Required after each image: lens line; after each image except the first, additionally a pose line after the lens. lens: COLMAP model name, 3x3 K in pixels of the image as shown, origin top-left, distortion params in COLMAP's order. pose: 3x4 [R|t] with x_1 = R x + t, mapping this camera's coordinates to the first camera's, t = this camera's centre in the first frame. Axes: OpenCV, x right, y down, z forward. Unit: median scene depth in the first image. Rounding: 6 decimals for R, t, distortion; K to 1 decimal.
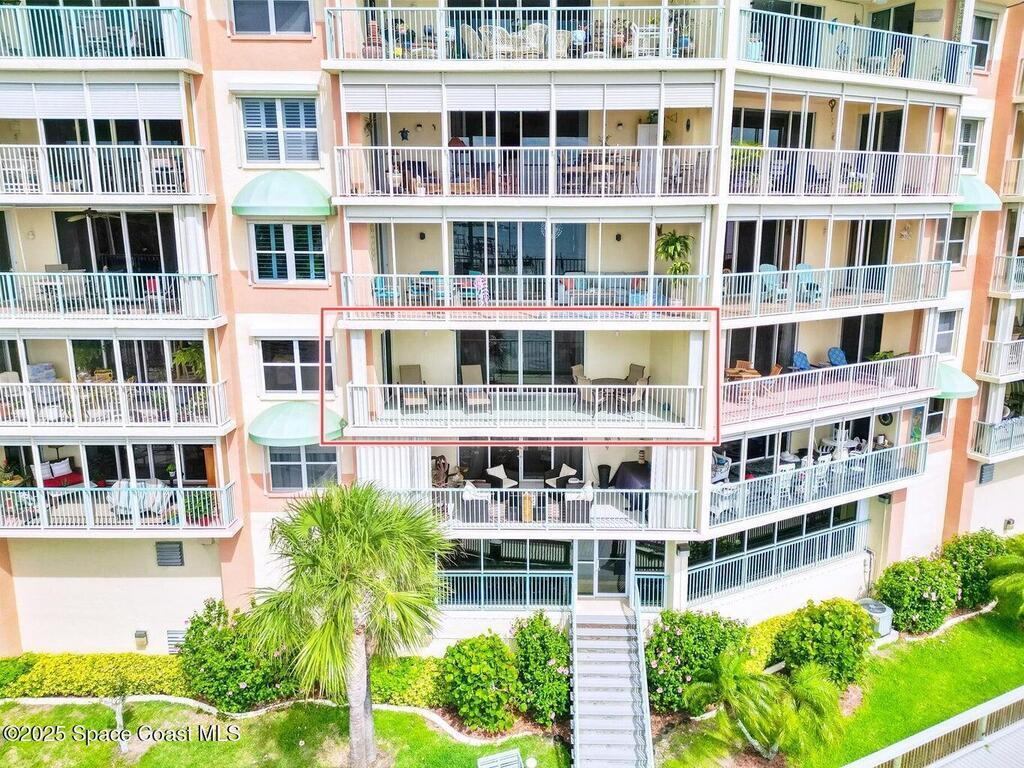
lens RADIAL K [[736.1, 0, 511.8], [0, 736.1, 385.2], [0, 0, 1]] dist [0.033241, -0.011919]
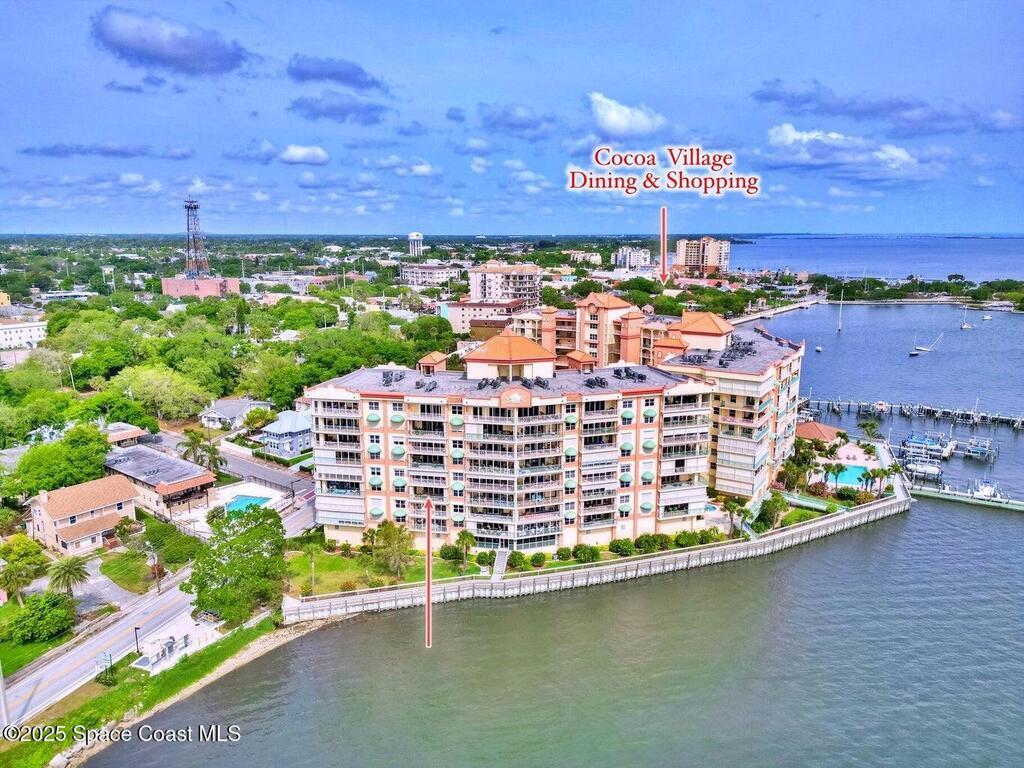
lens RADIAL K [[736.1, 0, 512.9], [0, 736.1, 383.2], [0, 0, 1]] dist [0.033241, -0.011919]
pose [[0.983887, 0.036954, -0.174929, 1.333448], [-0.043693, 0.998438, -0.034833, -0.961807], [0.173369, 0.041915, 0.983965, -5.588336]]
